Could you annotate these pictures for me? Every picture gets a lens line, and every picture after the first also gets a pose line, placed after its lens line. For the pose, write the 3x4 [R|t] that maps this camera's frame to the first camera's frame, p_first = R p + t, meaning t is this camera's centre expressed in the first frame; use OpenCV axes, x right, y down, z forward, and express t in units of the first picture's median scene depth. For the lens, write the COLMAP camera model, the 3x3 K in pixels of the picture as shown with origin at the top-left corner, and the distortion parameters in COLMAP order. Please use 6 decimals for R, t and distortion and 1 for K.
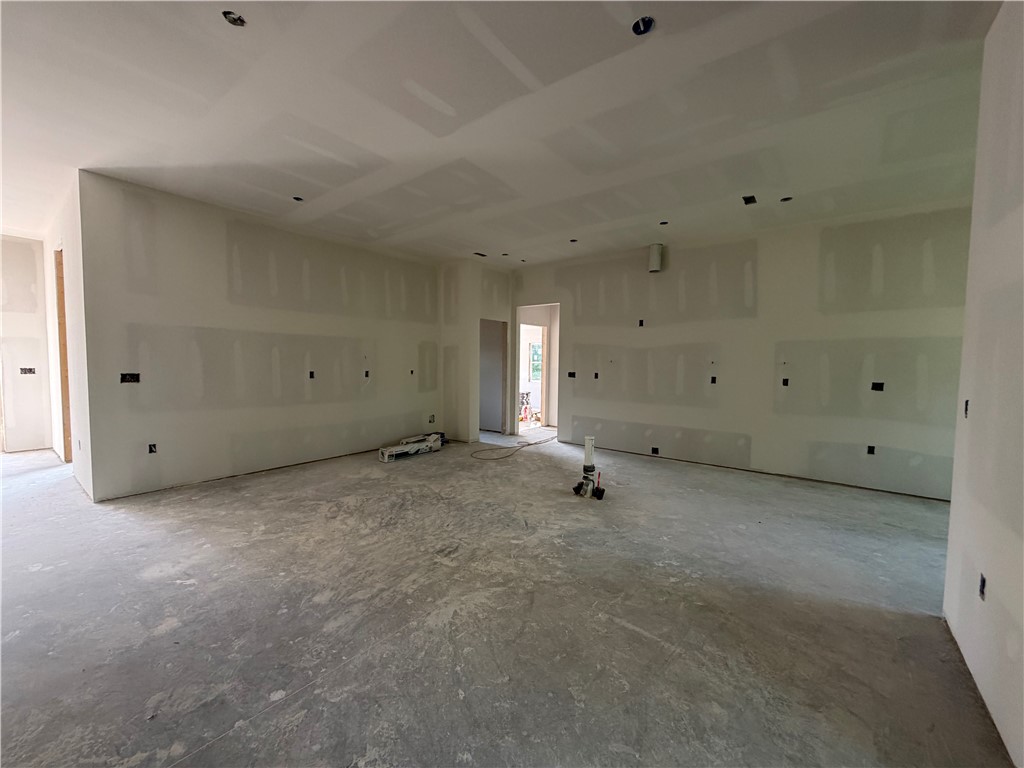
lens RADIAL K [[407.1, 0, 512.0], [0, 407.1, 384.0], [0, 0, 1]] dist [-0.002826, 0.000005]
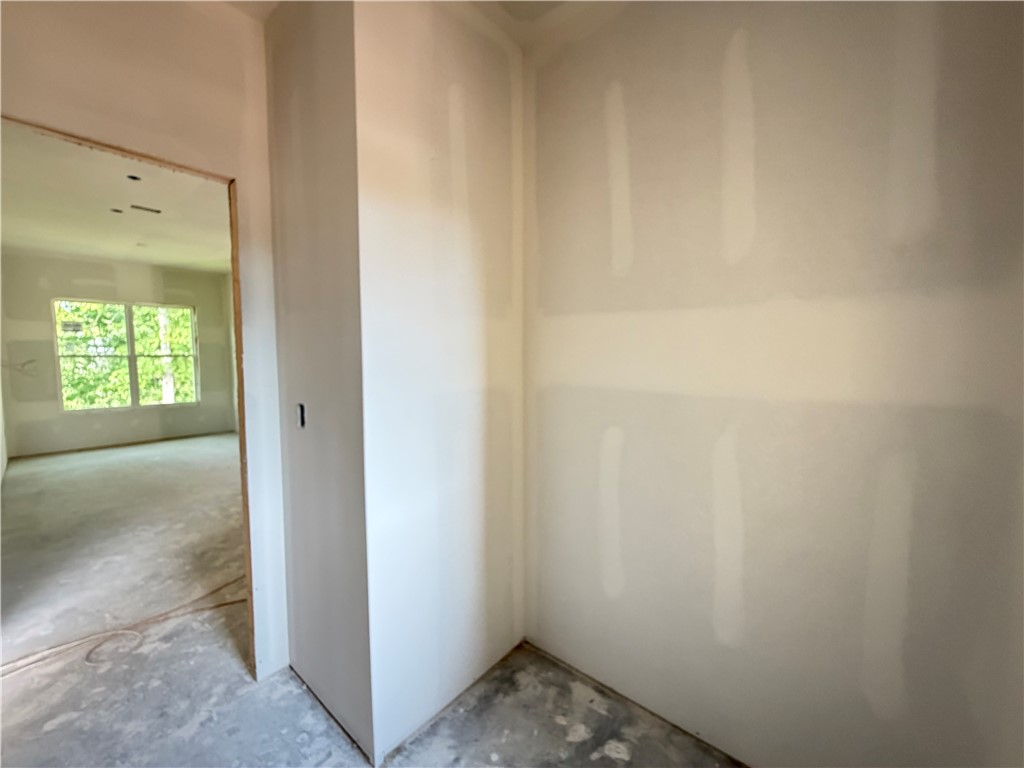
lens RADIAL K [[407.1, 0, 512.0], [0, 407.1, 384.0], [0, 0, 1]] dist [-0.002826, 0.000005]
pose [[-0.998668, -0.007129, 0.051102, -0.535072], [-0.001233, 0.993422, 0.114502, -0.144873], [-0.051582, 0.114287, -0.992108, 2.528787]]
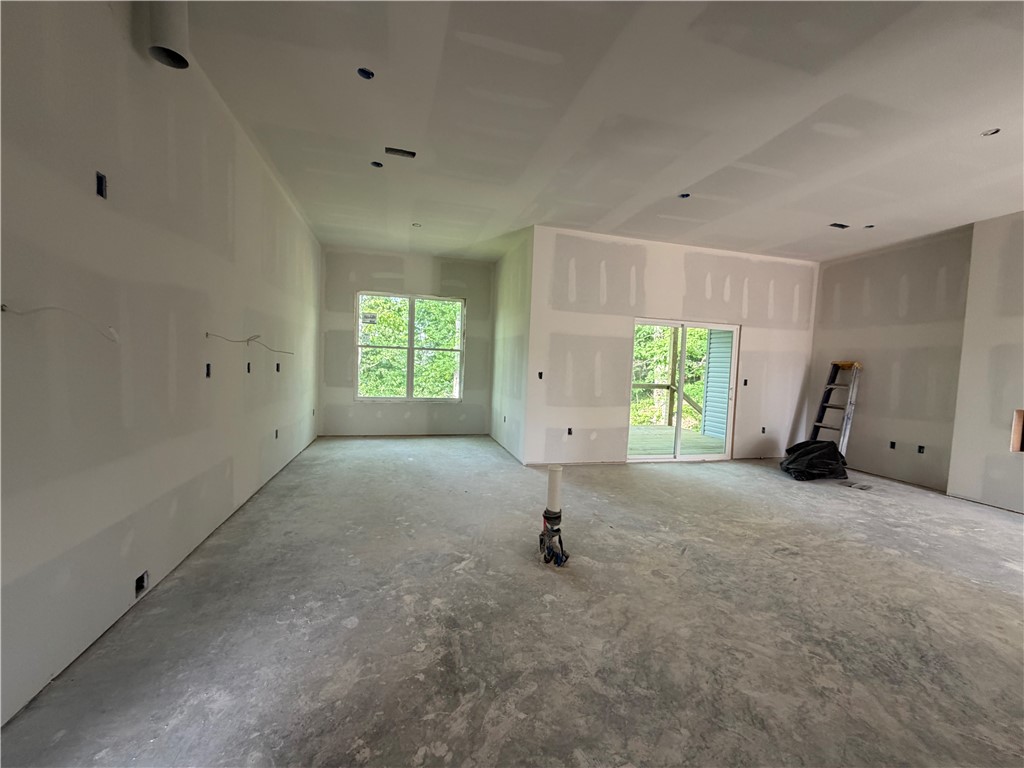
lens RADIAL K [[407.1, 0, 512.0], [0, 407.1, 384.0], [0, 0, 1]] dist [-0.002826, 0.000005]
pose [[-0.795863, -0.073441, 0.601006, -0.167074], [-0.018659, 0.995120, 0.096891, -0.078488], [-0.605189, 0.065898, -0.793350, 1.907704]]
